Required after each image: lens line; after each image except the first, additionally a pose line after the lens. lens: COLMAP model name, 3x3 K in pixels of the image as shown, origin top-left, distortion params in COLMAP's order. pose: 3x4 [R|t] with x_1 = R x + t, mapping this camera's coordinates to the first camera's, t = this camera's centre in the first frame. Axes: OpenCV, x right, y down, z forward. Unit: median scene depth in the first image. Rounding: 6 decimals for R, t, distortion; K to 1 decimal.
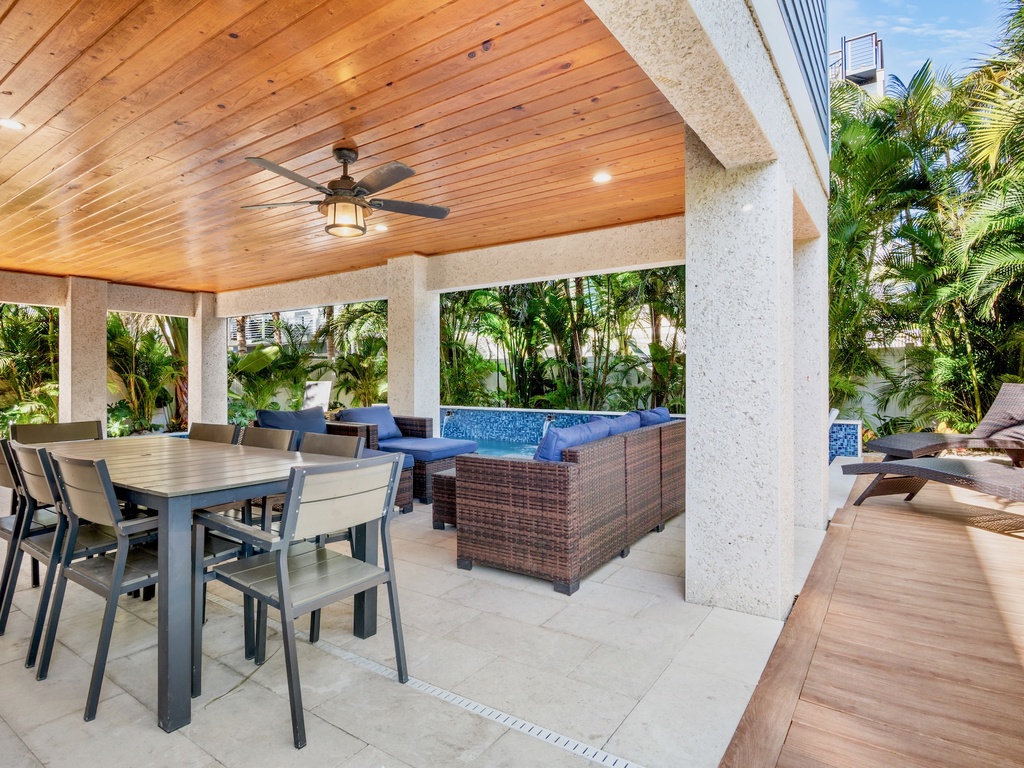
lens RADIAL K [[556.6, 0, 514.4], [0, 556.6, 376.0], [0, 0, 1]] dist [-0.003007, -0.002846]
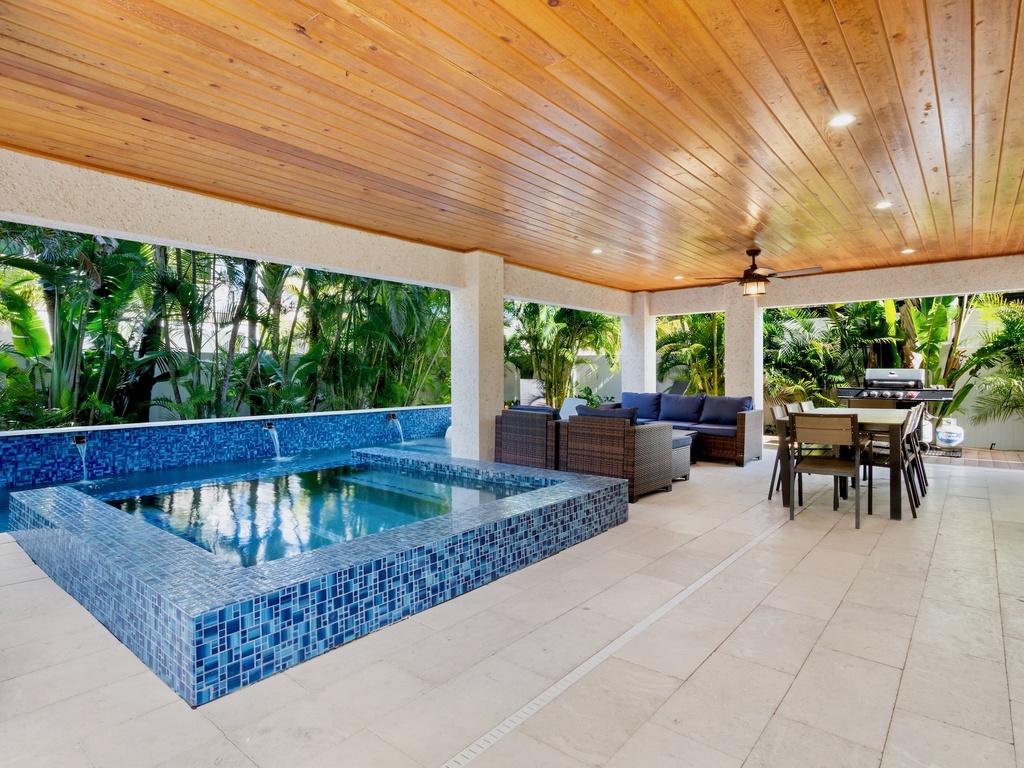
lens RADIAL K [[564.3, 0, 512.0], [0, 564.3, 384.0], [0, 0, 1]] dist [-0.004467, -0.001136]
pose [[0.080367, -0.015294, 0.996648, -1.160623], [-0.000491, 0.999882, 0.015383, -0.000864], [-0.996765, -0.001726, 0.080350, 0.861093]]
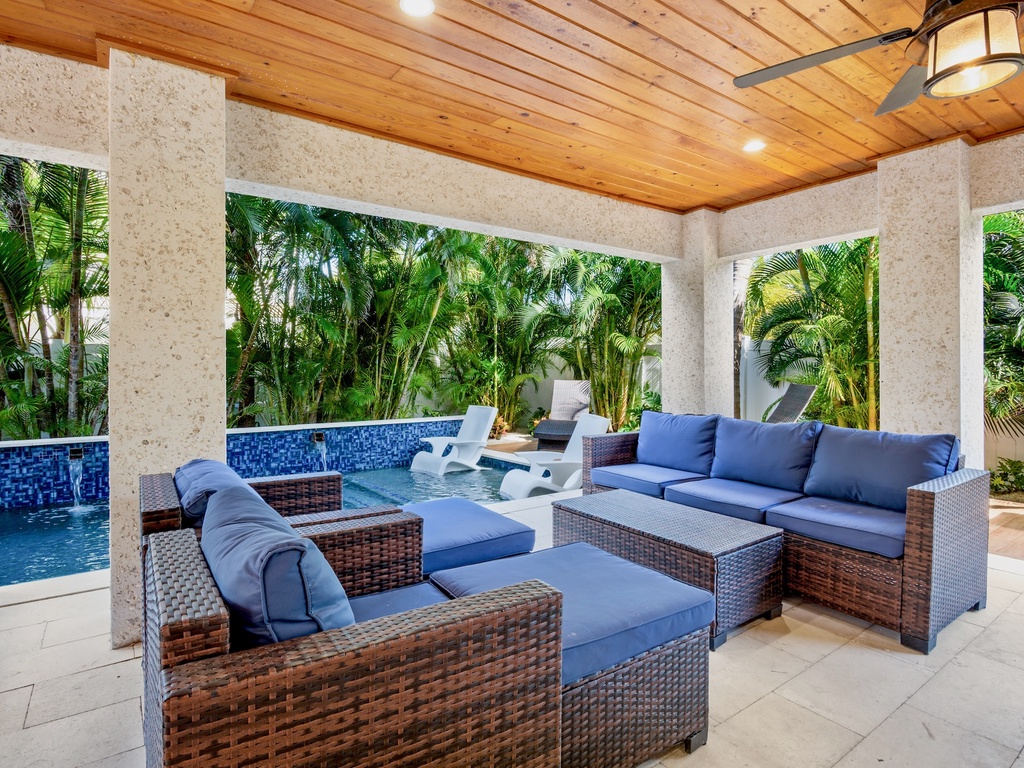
lens RADIAL K [[556.6, 0, 514.4], [0, 556.6, 376.0], [0, 0, 1]] dist [-0.003007, -0.002846]
pose [[0.336656, -0.004263, 0.941618, -0.468340], [0.000122, 0.999990, 0.004484, -0.003665], [-0.941628, -0.001394, 0.336653, 0.633838]]
